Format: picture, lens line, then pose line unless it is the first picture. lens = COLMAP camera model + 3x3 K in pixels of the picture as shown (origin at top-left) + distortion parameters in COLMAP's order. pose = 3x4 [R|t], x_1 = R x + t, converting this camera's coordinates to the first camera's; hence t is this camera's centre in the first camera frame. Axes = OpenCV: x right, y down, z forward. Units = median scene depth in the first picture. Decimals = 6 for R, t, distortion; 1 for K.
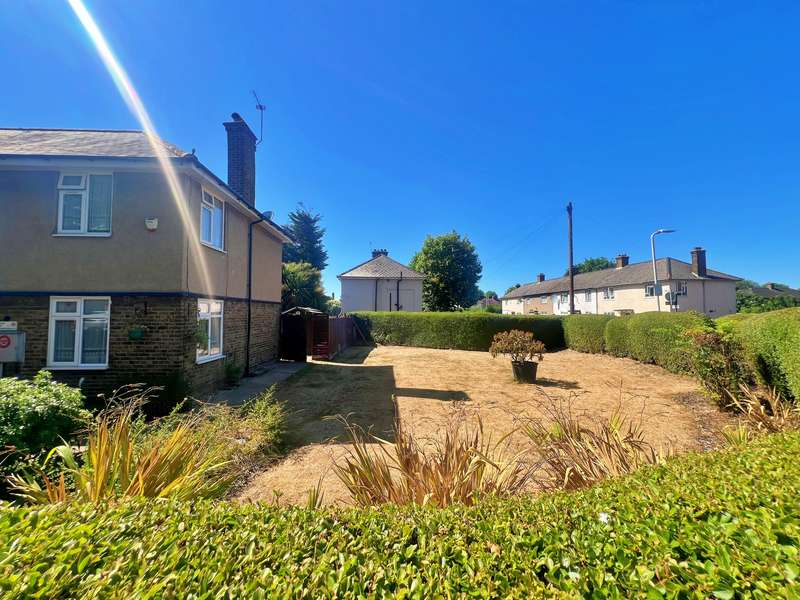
lens RADIAL K [[326.5, 0, 398.3], [0, 326.5, 305.6], [0, 0, 1]] dist [-0.001283, -0.000012]
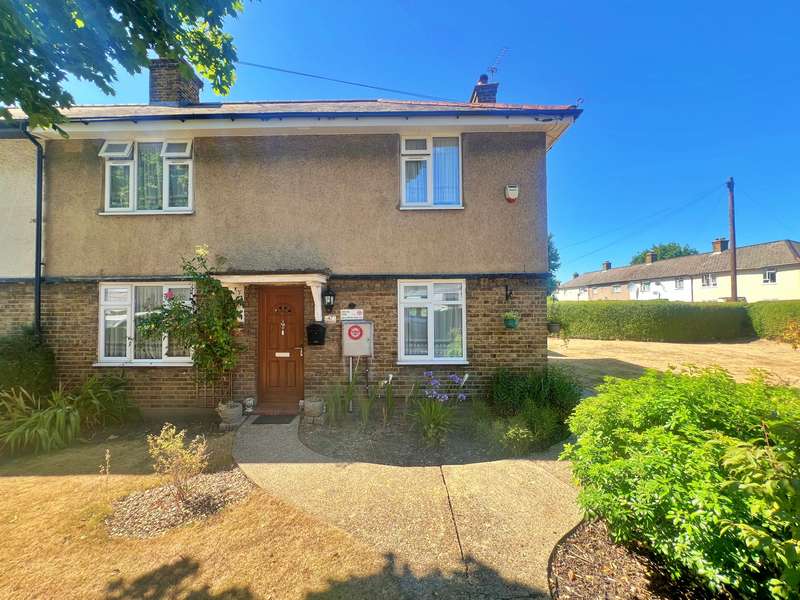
lens RADIAL K [[326.5, 0, 400.1], [0, 326.5, 305.2], [0, 0, 1]] dist [-0.001283, -0.000012]
pose [[0.998425, -0.009702, -0.055253, -0.998595], [0.010919, 0.999703, 0.021772, 0.019383], [0.055026, -0.022341, 0.998235, 0.133189]]
